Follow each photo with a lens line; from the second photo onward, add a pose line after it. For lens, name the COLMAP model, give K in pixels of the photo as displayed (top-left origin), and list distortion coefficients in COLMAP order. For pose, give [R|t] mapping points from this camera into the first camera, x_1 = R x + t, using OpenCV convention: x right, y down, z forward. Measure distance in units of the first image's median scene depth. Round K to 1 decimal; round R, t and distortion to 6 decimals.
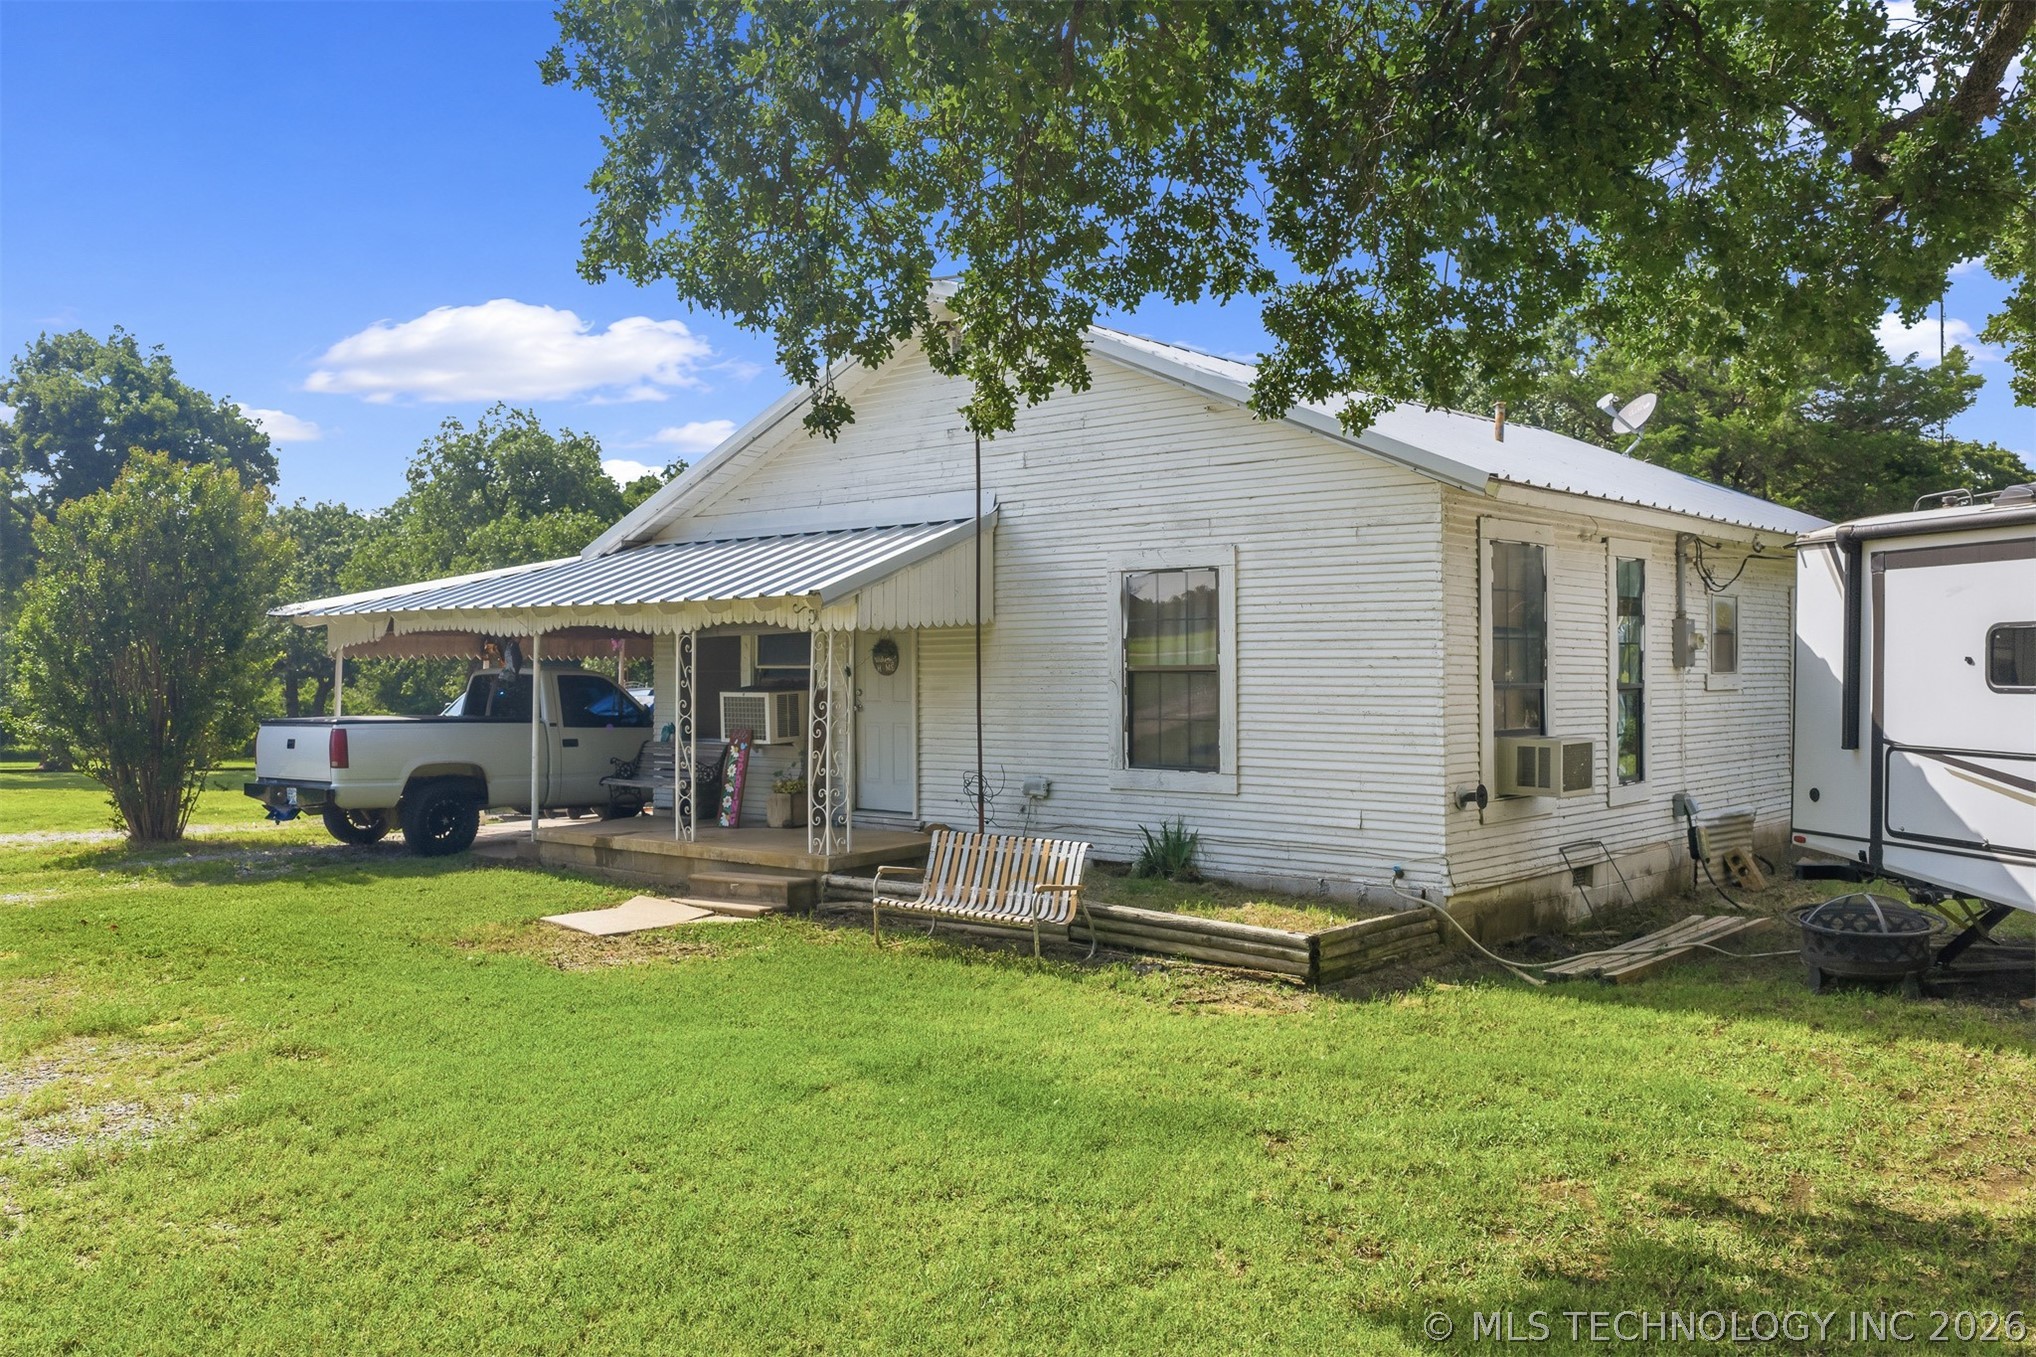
lens RADIAL K [[1701.0, 0, 1023.2], [0, 1701.0, 617.5], [0, 0, 1]] dist [-0.000730, -0.004987]
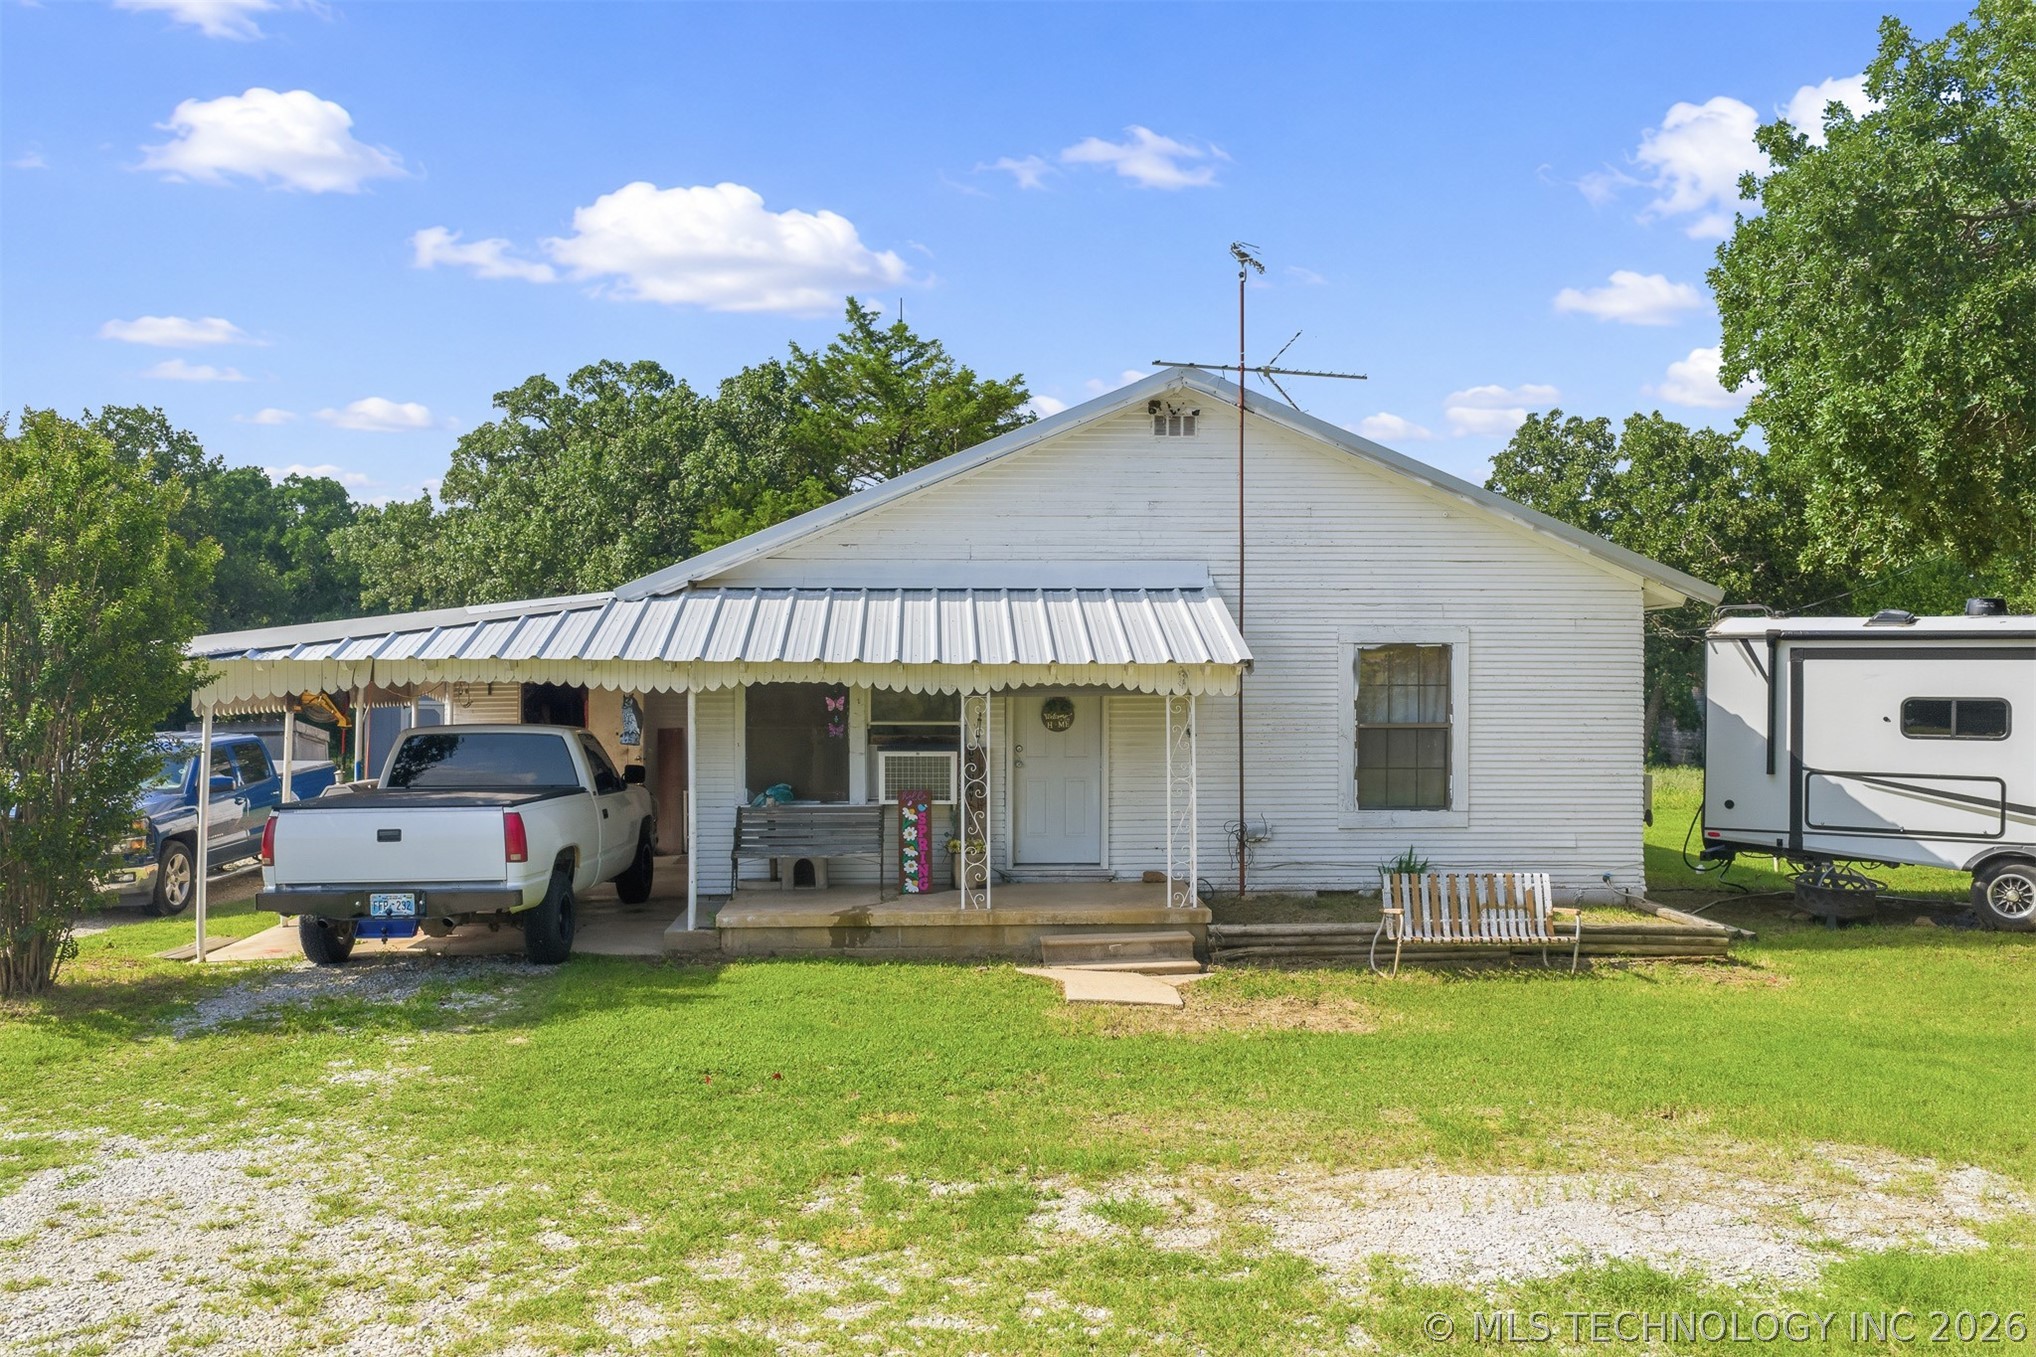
lens RADIAL K [[1701.0, 0, 1023.2], [0, 1701.0, 617.5], [0, 0, 1]] dist [-0.000730, -0.004987]
pose [[0.712202, 0.026901, 0.701459, -0.965426], [-0.024798, 0.999606, -0.013157, -0.024637], [-0.701537, -0.008025, 0.712588, 0.332550]]
